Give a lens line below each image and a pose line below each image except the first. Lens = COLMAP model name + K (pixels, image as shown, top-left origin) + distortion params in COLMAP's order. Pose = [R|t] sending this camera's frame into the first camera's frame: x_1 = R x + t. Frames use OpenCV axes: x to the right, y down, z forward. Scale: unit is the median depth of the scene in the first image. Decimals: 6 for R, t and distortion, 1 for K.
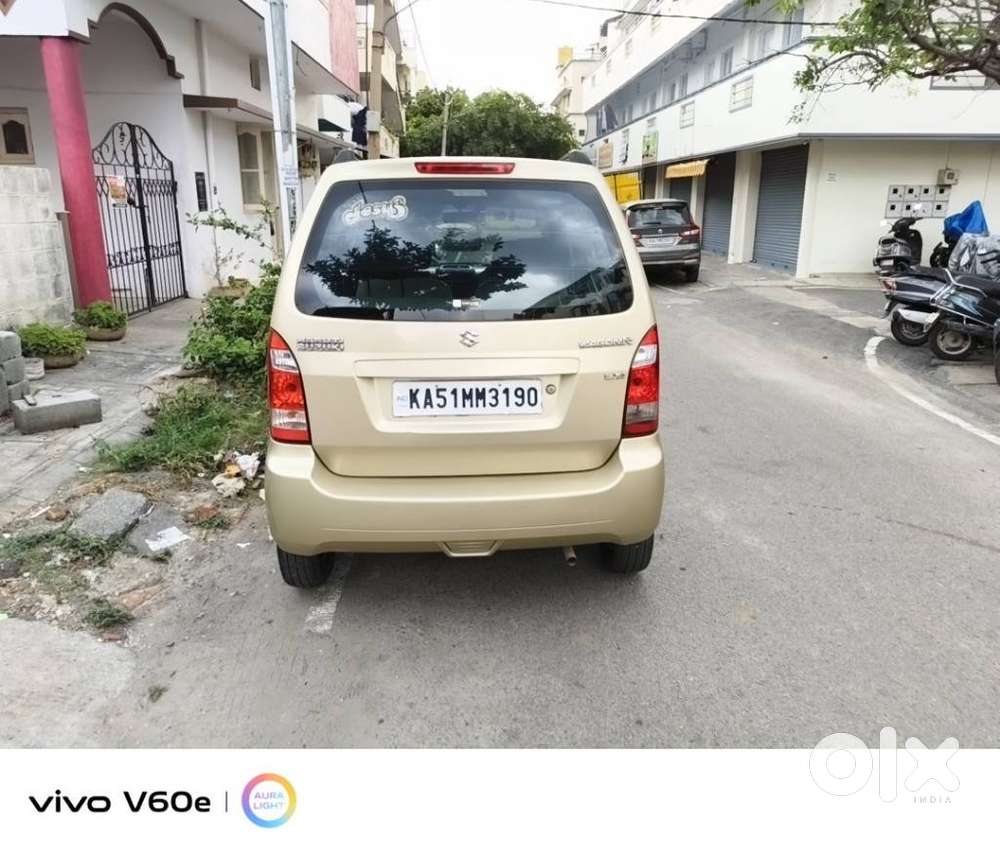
lens RADIAL K [[694.8, 0, 493.2], [0, 694.8, 379.7], [0, 0, 1]] dist [0.025392, -0.025944]
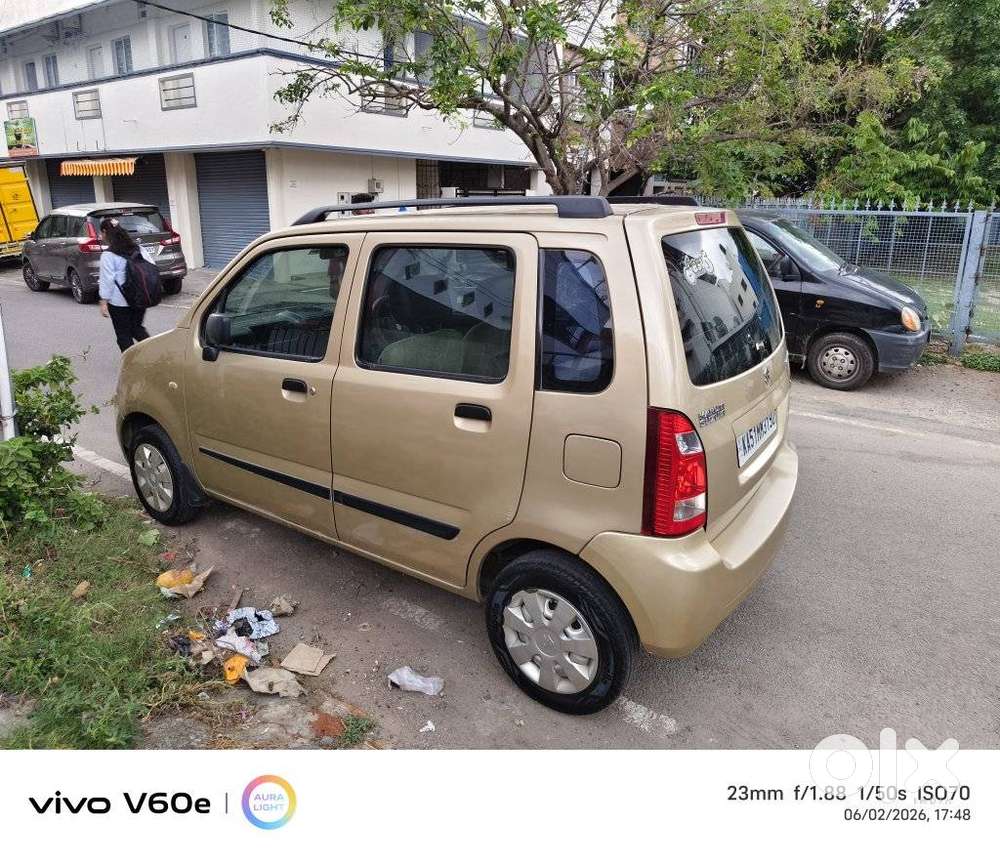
lens RADIAL K [[694.8, 0, 502.0], [0, 694.8, 371.4], [0, 0, 1]] dist [0.025392, -0.025944]
pose [[0.608279, -0.187680, 0.771216, -0.195671], [0.190933, 0.977710, 0.087337, -0.042080], [-0.770417, 0.094125, 0.630554, 0.109658]]
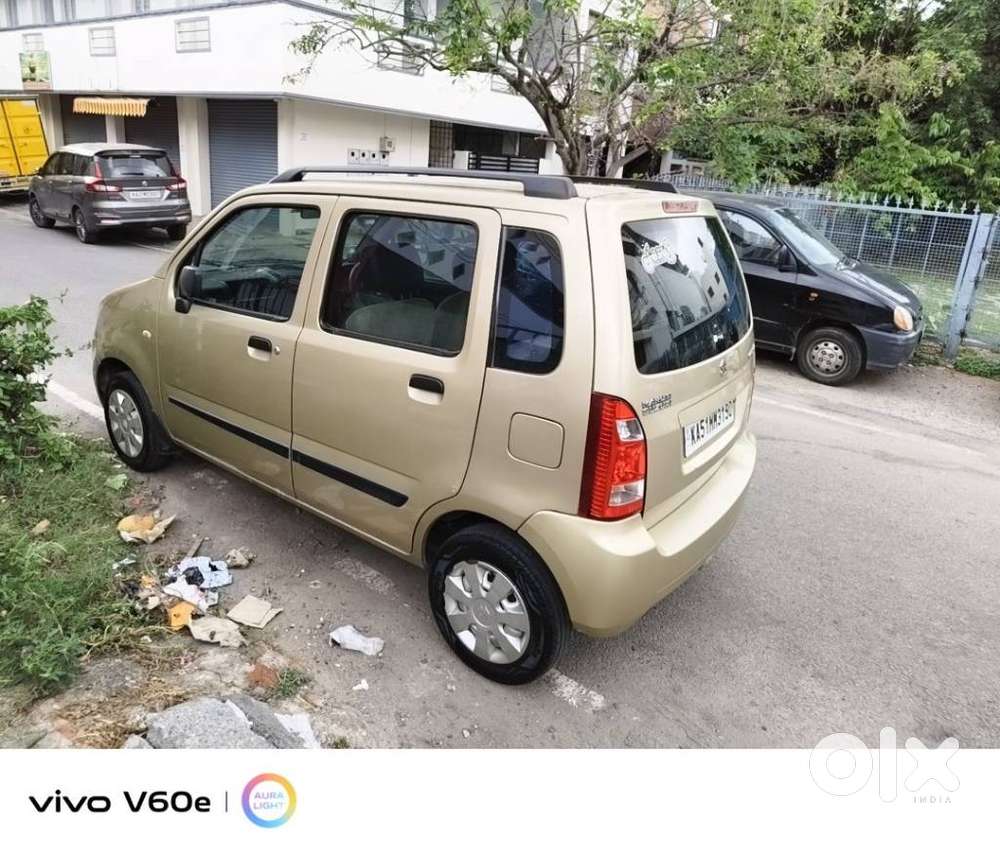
lens RADIAL K [[694.8, 0, 501.9], [0, 694.8, 367.5], [0, 0, 1]] dist [0.025392, -0.025944]
pose [[0.627981, -0.173961, 0.758536, -0.188112], [0.121668, 0.984657, 0.125092, -0.041917], [-0.768659, 0.013735, 0.639512, 0.098663]]
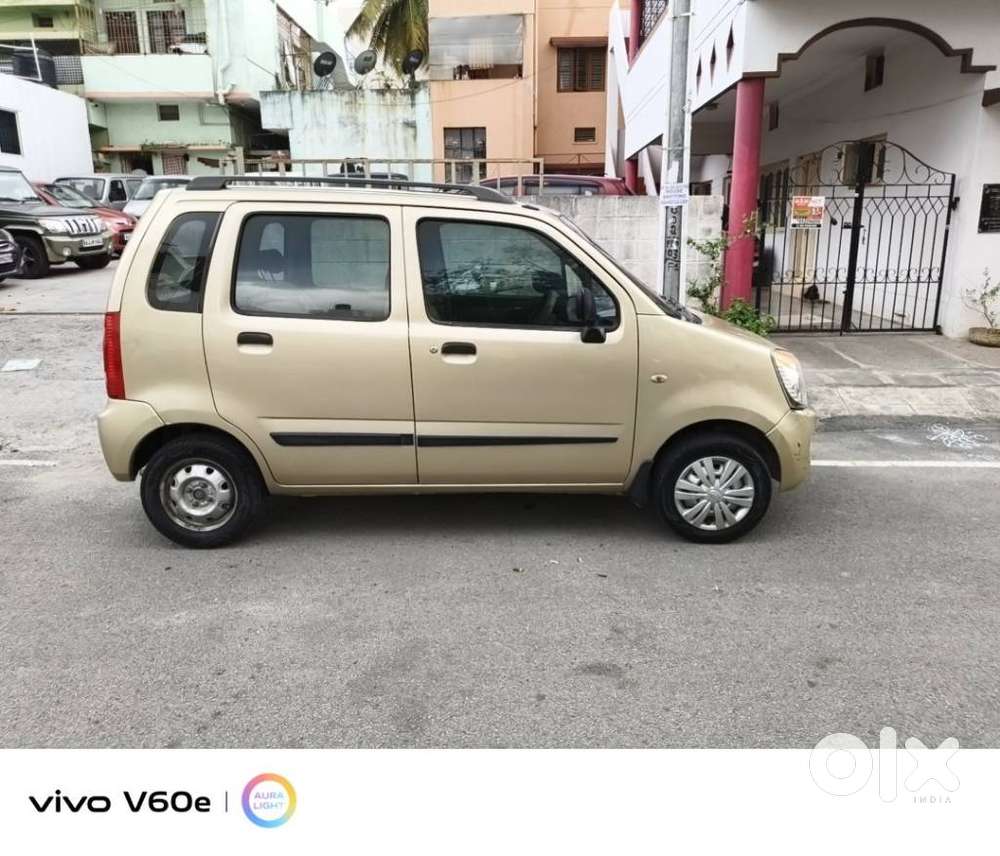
lens RADIAL K [[694.8, 0, 500.9], [0, 694.8, 376.0], [0, 0, 1]] dist [0.025392, -0.025944]
pose [[-0.062139, 0.211634, -0.975372, 0.271712], [-0.243598, 0.944490, 0.220452, -0.079904], [0.967884, 0.251298, -0.007136, 0.320416]]
